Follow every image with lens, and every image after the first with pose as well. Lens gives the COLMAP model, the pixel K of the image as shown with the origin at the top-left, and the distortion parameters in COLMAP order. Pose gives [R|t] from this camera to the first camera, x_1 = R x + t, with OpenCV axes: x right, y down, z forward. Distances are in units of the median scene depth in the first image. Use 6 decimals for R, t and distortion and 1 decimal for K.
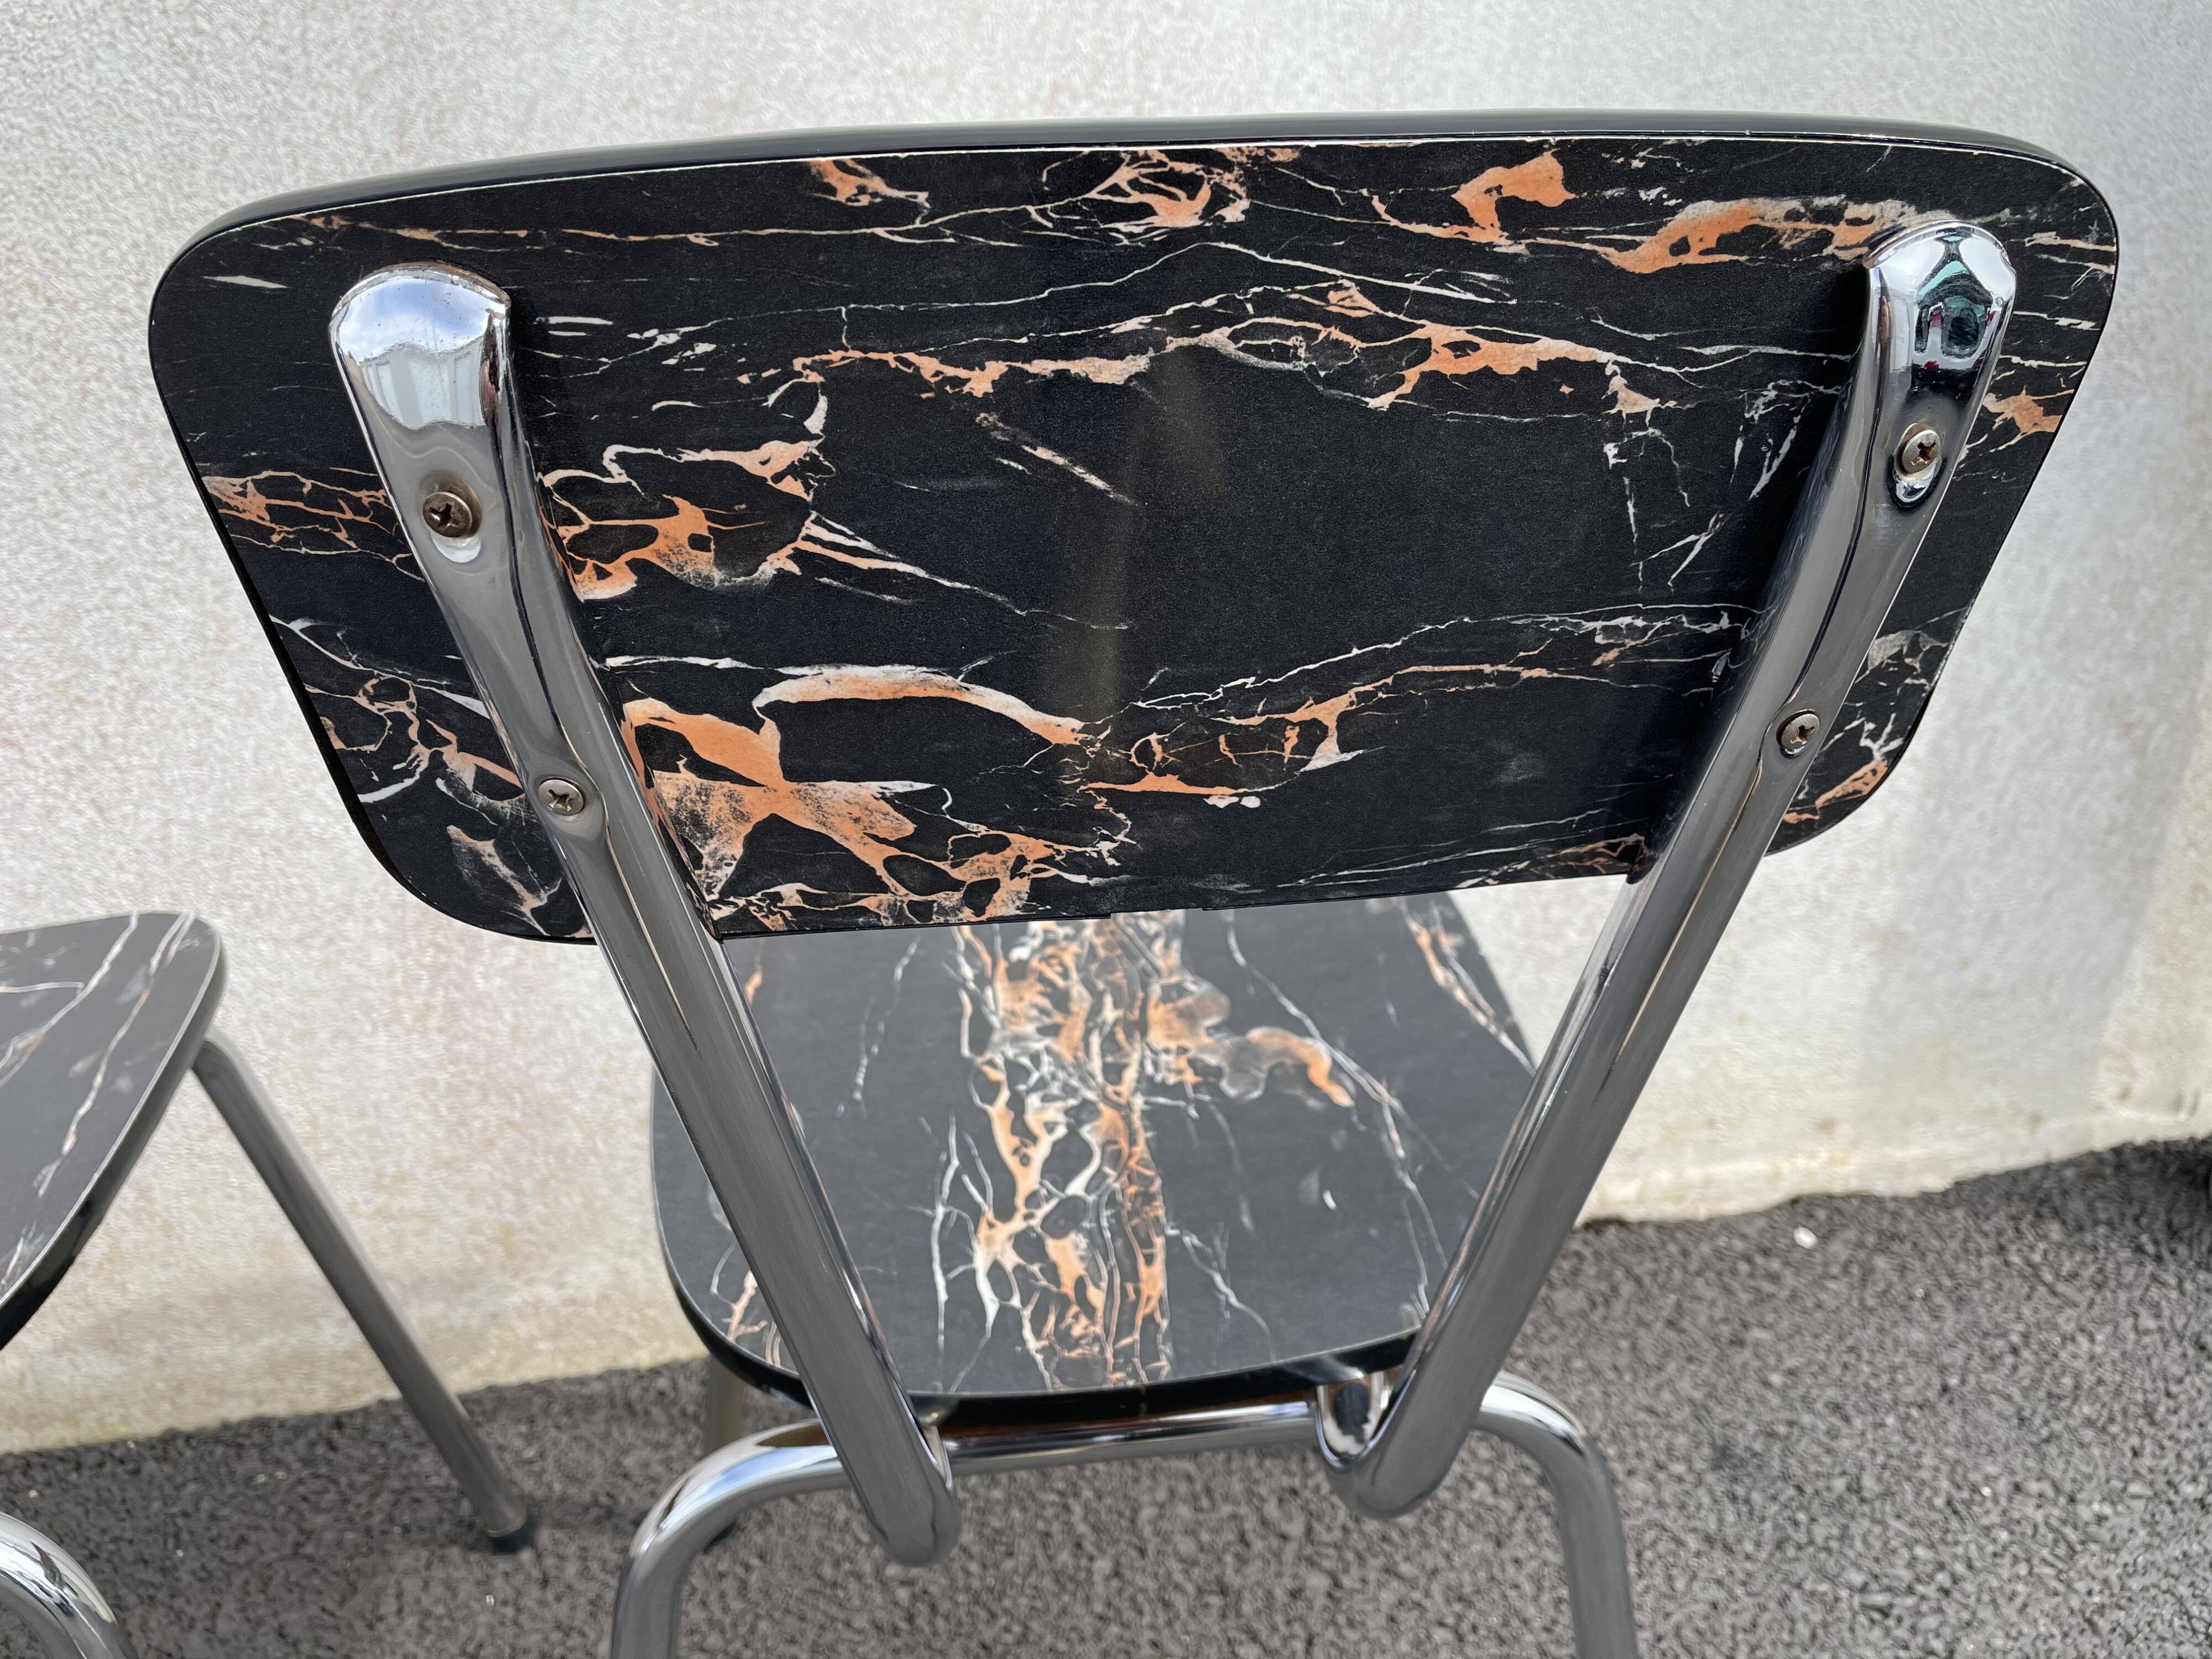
lens RADIAL K [[1669.3, 0, 1099.3], [0, 1669.3, 816.5], [0, 0, 1]] dist [0.080805, -0.109080]
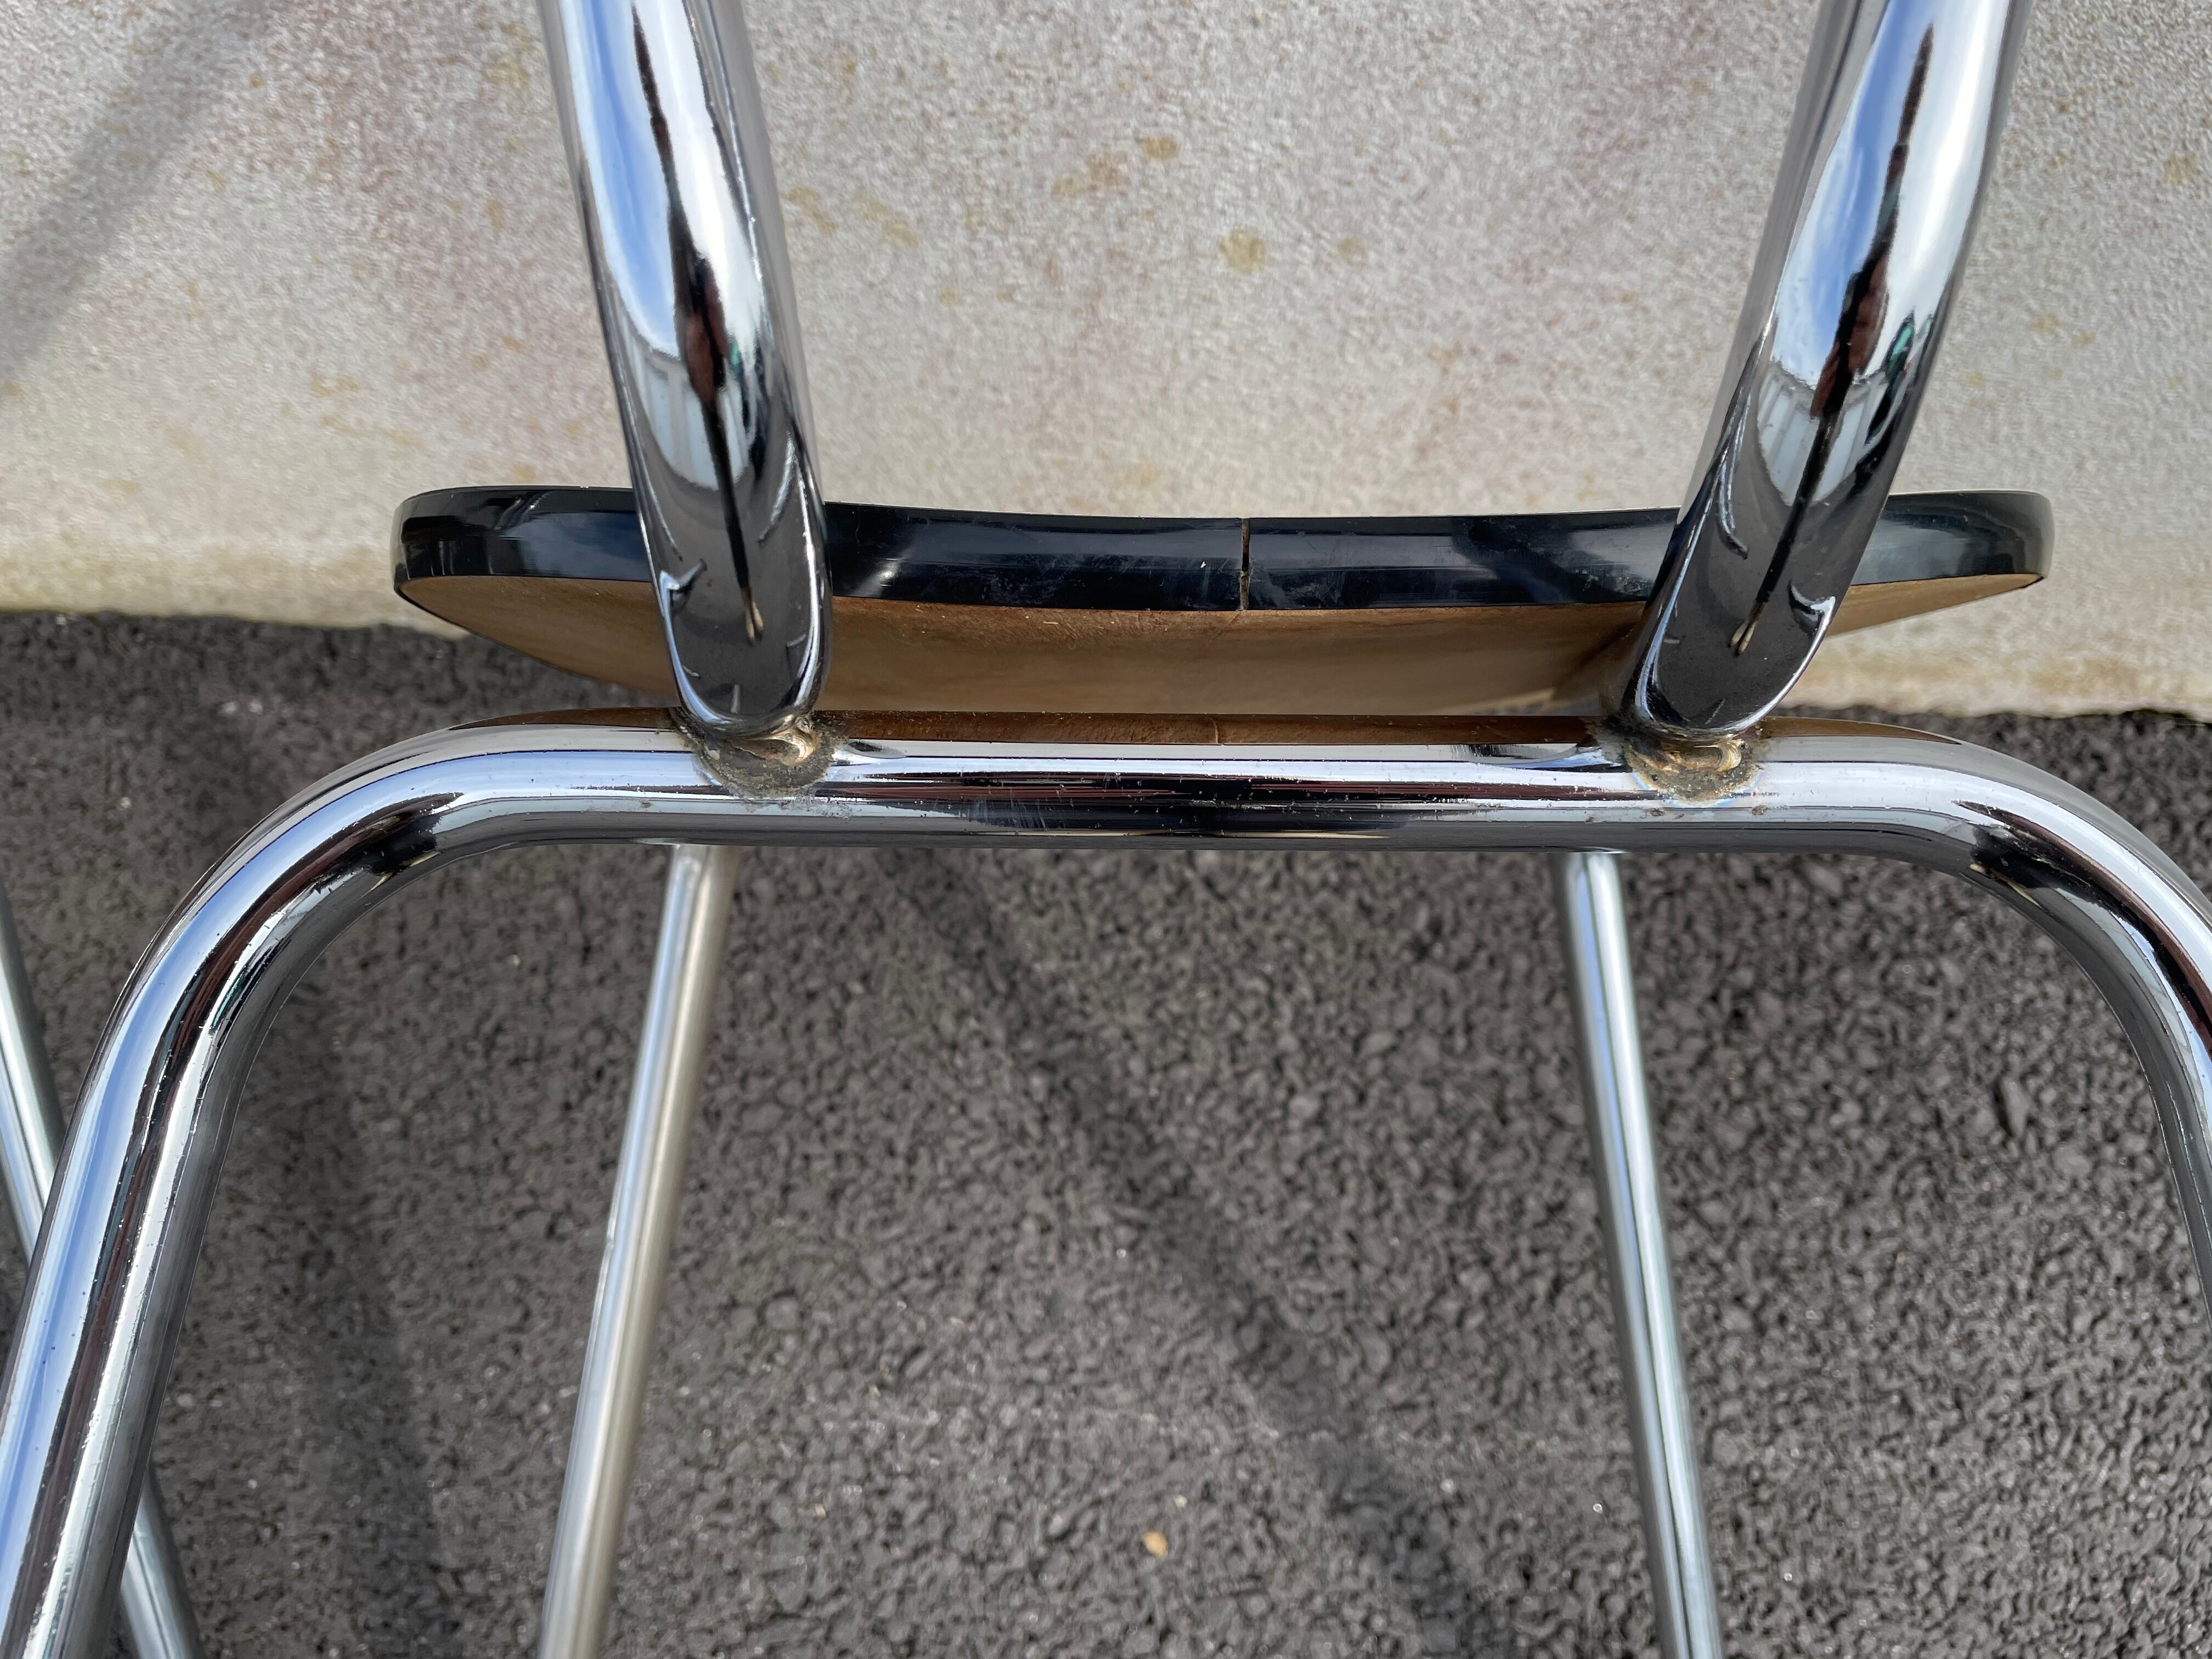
lens RADIAL K [[1669.3, 0, 1119.5], [0, 1669.3, 786.3], [0, 0, 1]] dist [0.080805, -0.109080]
pose [[0.975072, 0.217834, -0.042231, -0.077793], [-0.145018, 0.769667, 0.621757, -0.113673], [0.167944, -0.600134, 0.782071, 0.495504]]
